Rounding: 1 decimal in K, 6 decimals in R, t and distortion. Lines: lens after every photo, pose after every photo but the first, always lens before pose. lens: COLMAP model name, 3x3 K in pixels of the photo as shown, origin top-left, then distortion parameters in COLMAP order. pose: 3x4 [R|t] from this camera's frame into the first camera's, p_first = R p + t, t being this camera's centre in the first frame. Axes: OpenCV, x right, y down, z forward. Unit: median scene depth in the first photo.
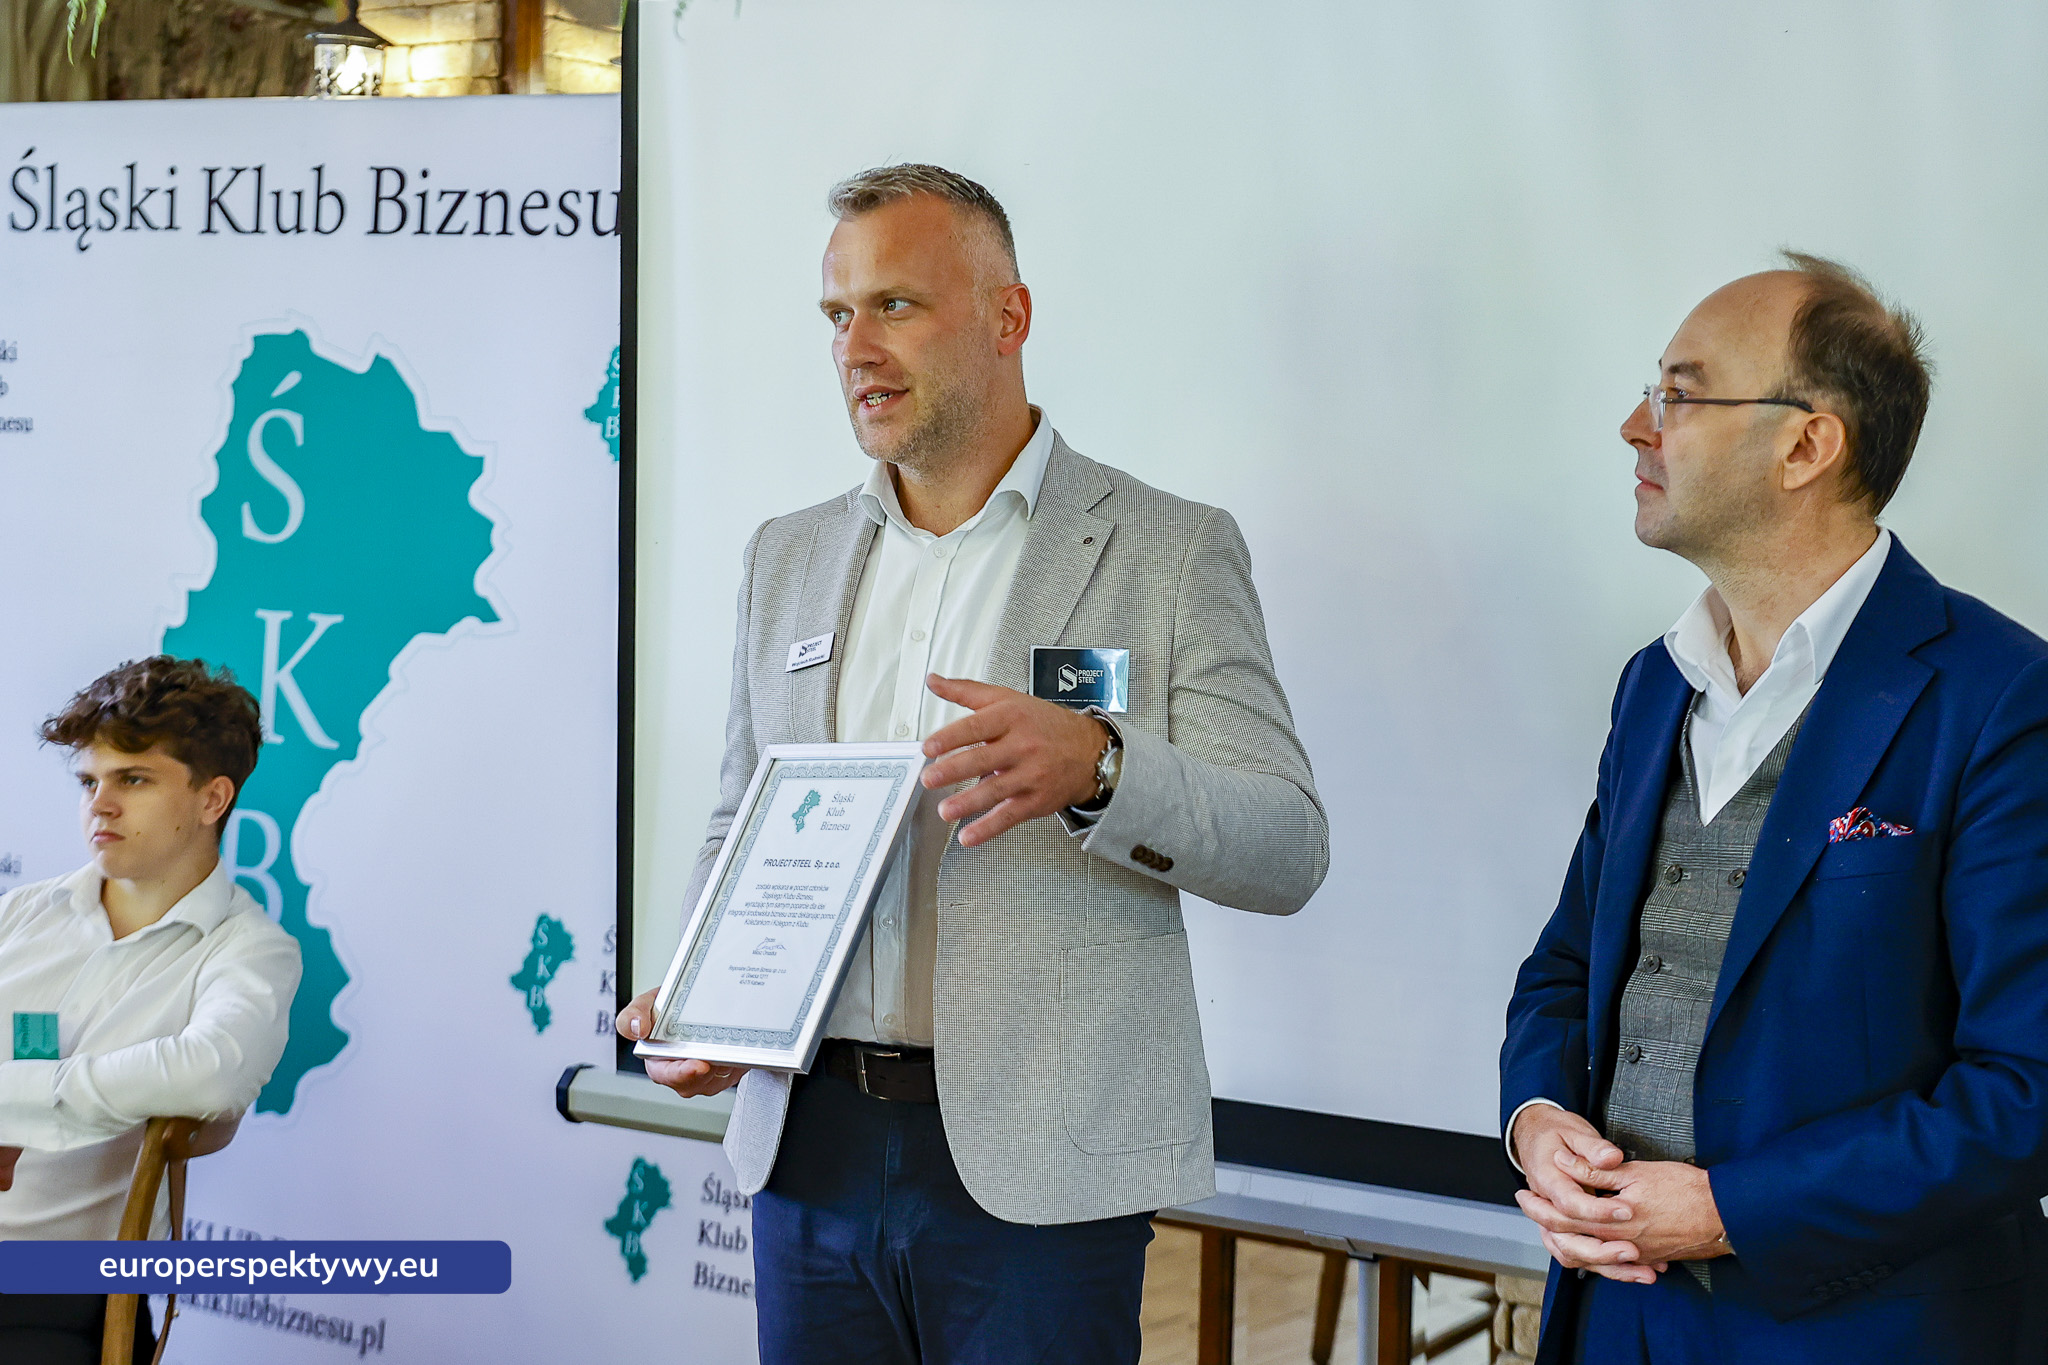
lens RADIAL K [[3334.6, 0, 1019.1], [0, 3334.6, 667.7], [0, 0, 1]] dist [0.121955, 0.000000]
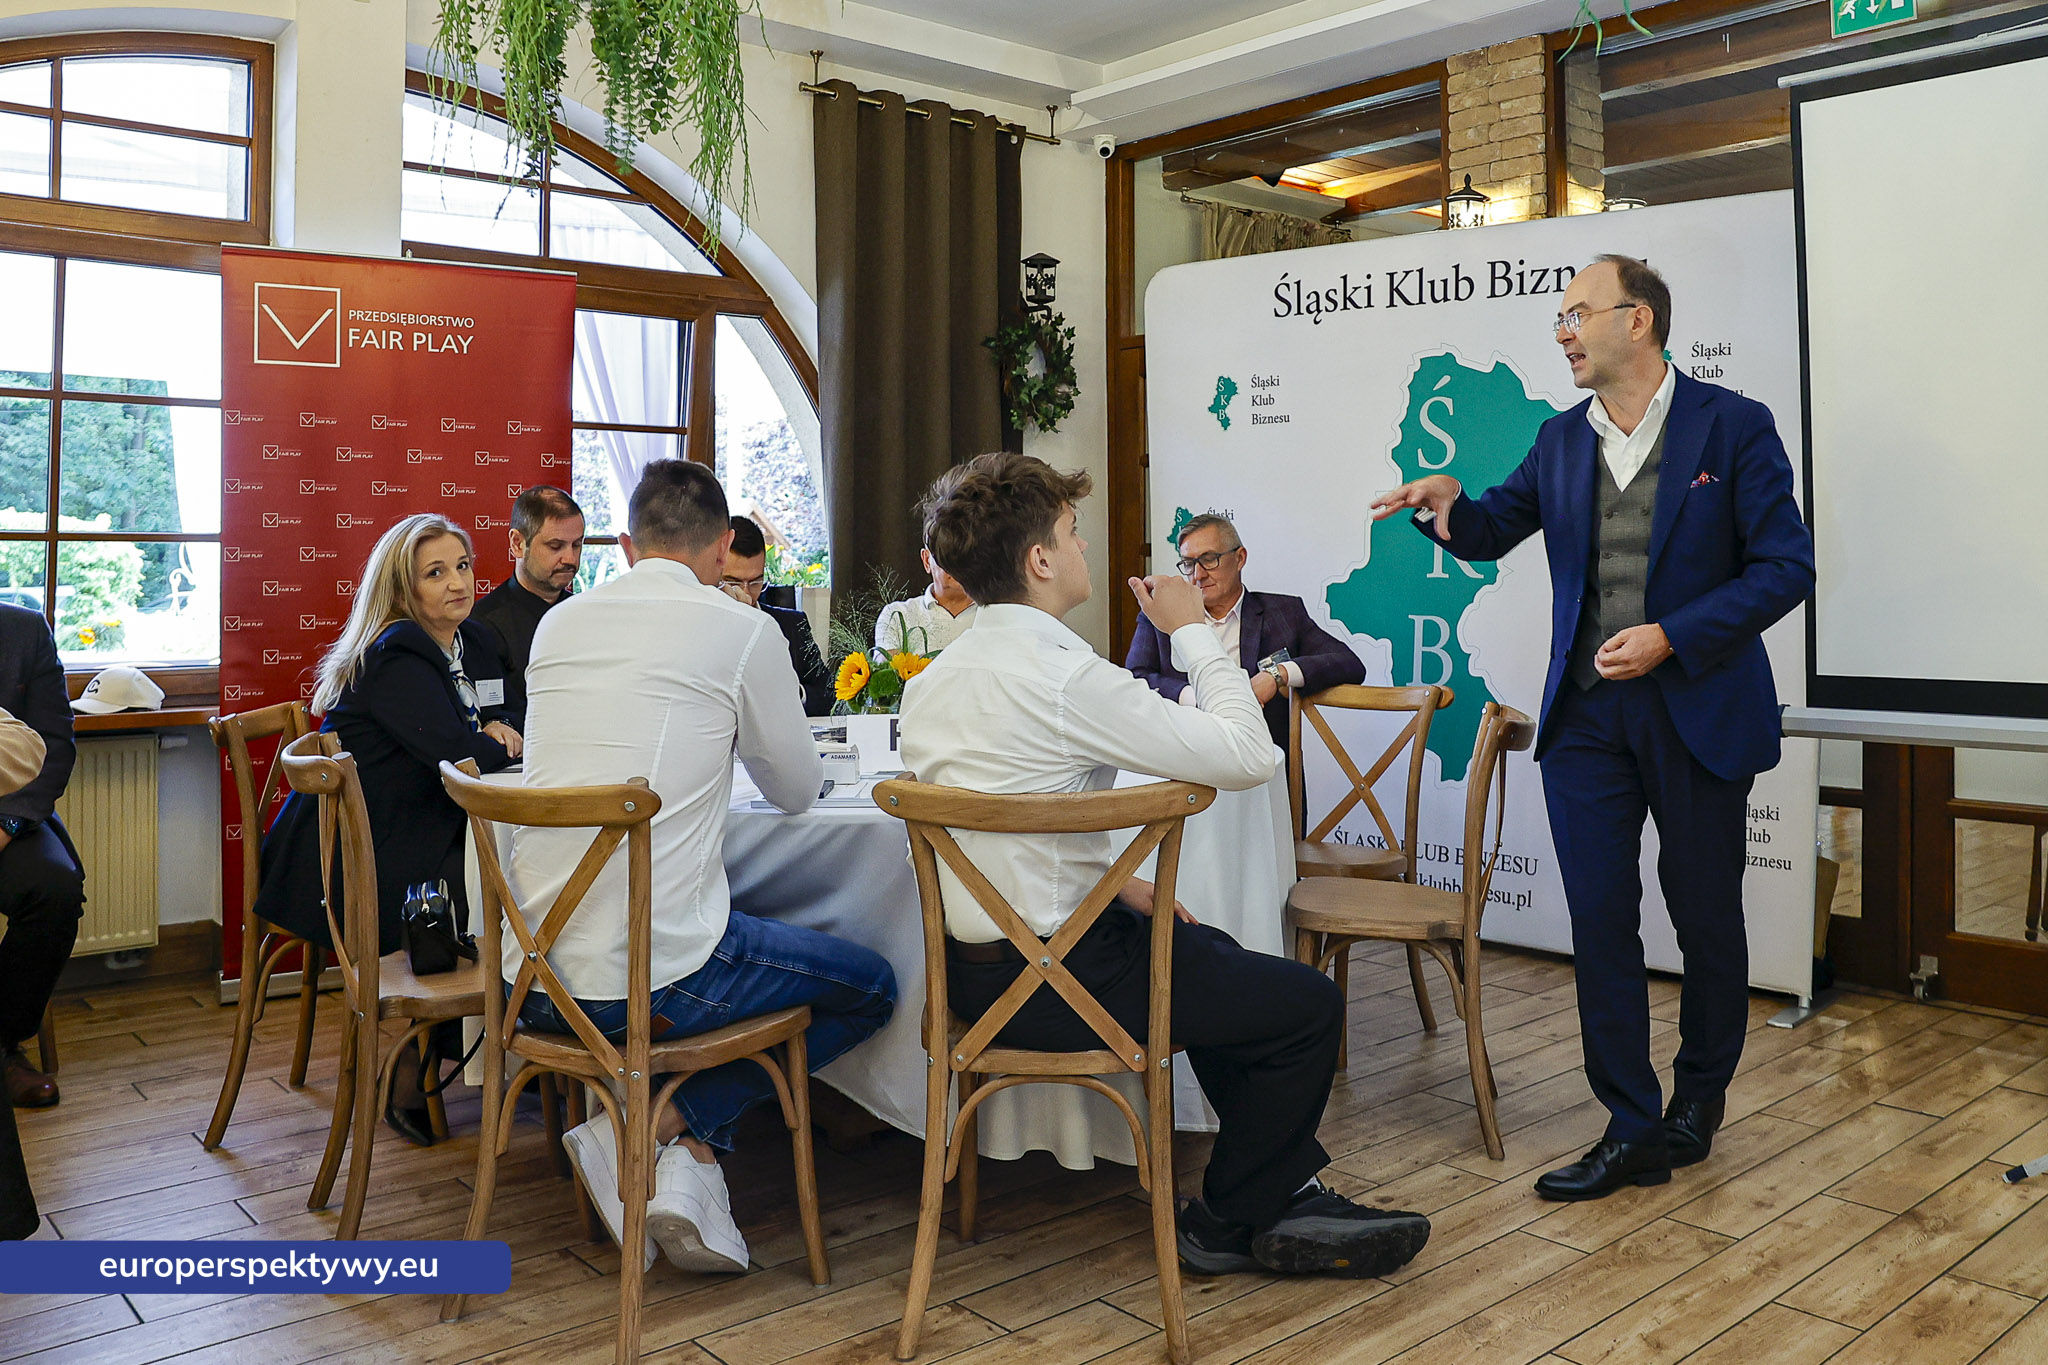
lens RADIAL K [[1772.5, 0, 1021.3], [0, 1772.5, 523.9], [0, 0, 1]] dist [-0.117567, 0.058986]
pose [[0.970365, -0.039224, -0.238438, -0.215363], [0.021978, 0.996974, -0.074560, 0.059925], [0.240641, 0.067110, 0.968291, 0.013907]]
